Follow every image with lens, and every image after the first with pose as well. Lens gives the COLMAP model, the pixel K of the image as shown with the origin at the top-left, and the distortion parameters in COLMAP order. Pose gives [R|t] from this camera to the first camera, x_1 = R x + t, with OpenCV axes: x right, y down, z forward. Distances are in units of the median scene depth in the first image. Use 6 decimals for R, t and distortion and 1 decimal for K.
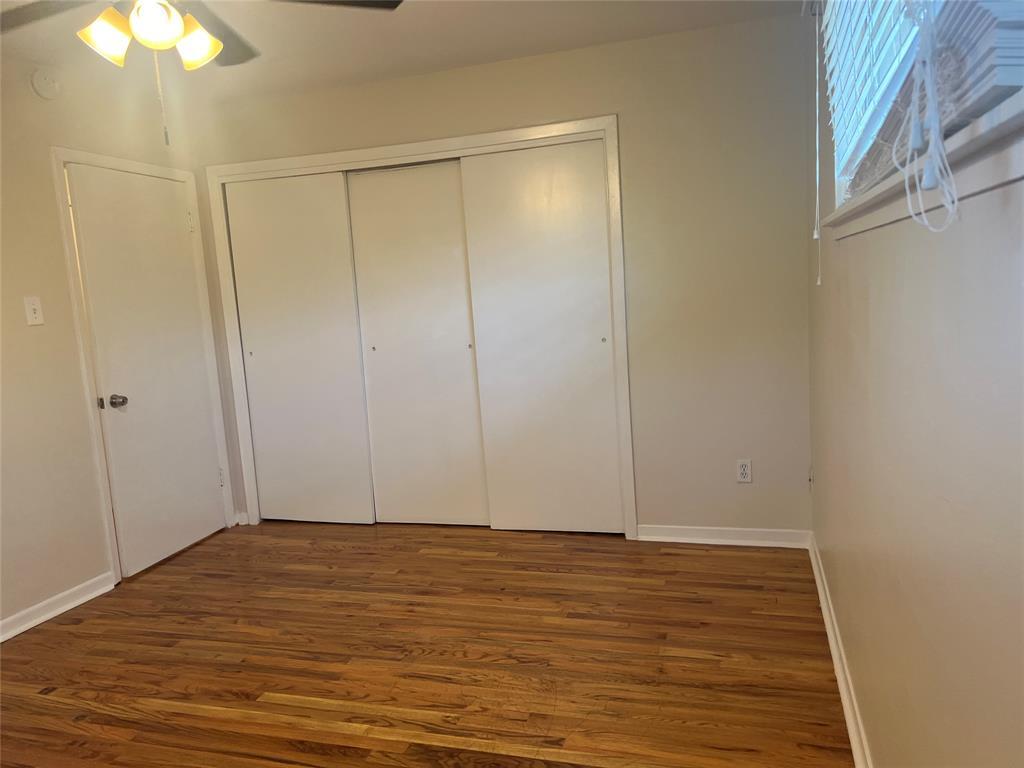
lens RADIAL K [[771.6, 0, 511.5], [0, 771.6, 384.5], [0, 0, 1]] dist [0.046740, -0.036961]
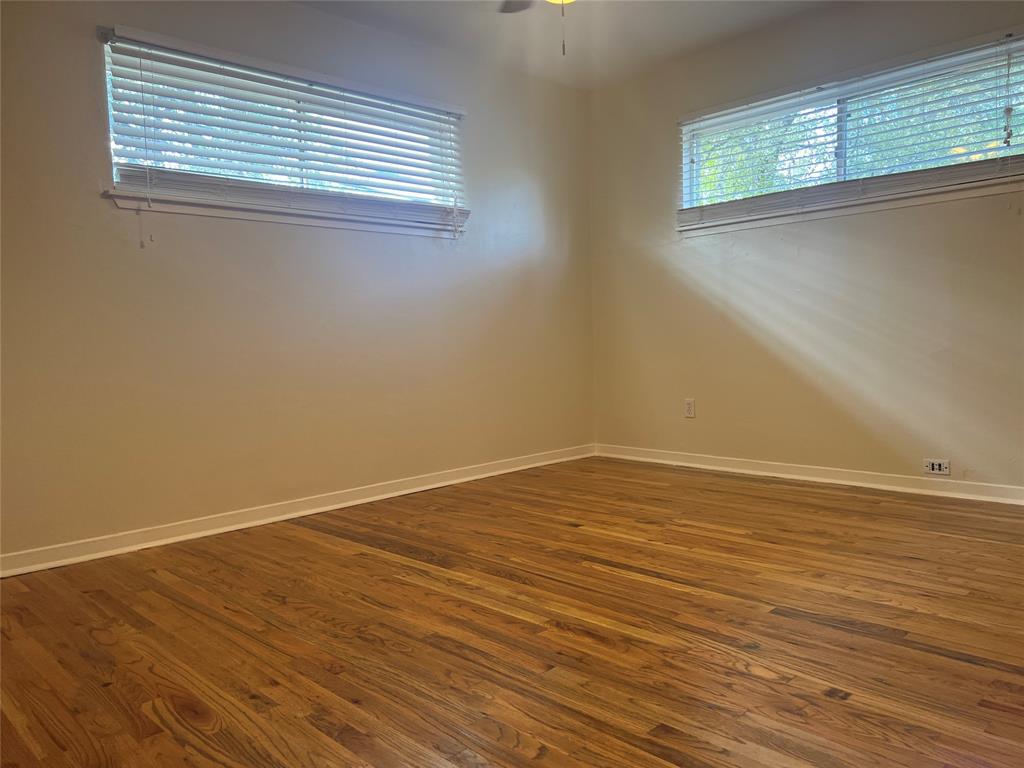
lens RADIAL K [[771.6, 0, 518.6], [0, 771.6, 384.5], [0, 0, 1]] dist [0.046740, -0.036961]
pose [[-0.874027, 0.063373, 0.481727, -0.666823], [0.149671, 0.978362, 0.142851, 0.019220], [-0.462251, 0.196956, -0.864600, 1.563493]]
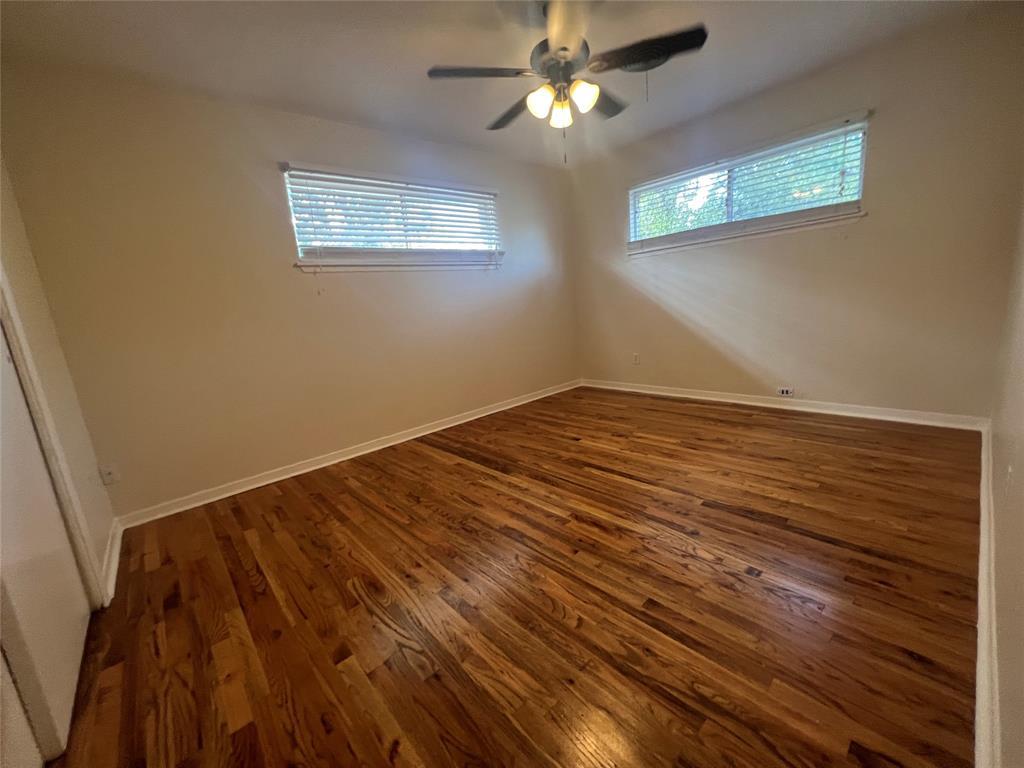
lens RADIAL K [[411.2, 0, 509.5], [0, 411.2, 385.1], [0, 0, 1]] dist [0.000576, 0.000072]
pose [[-0.845487, 0.038080, 0.532637, -0.601044], [0.210285, 0.940601, 0.266552, -0.056771], [-0.490849, 0.337372, -0.803273, 1.471807]]
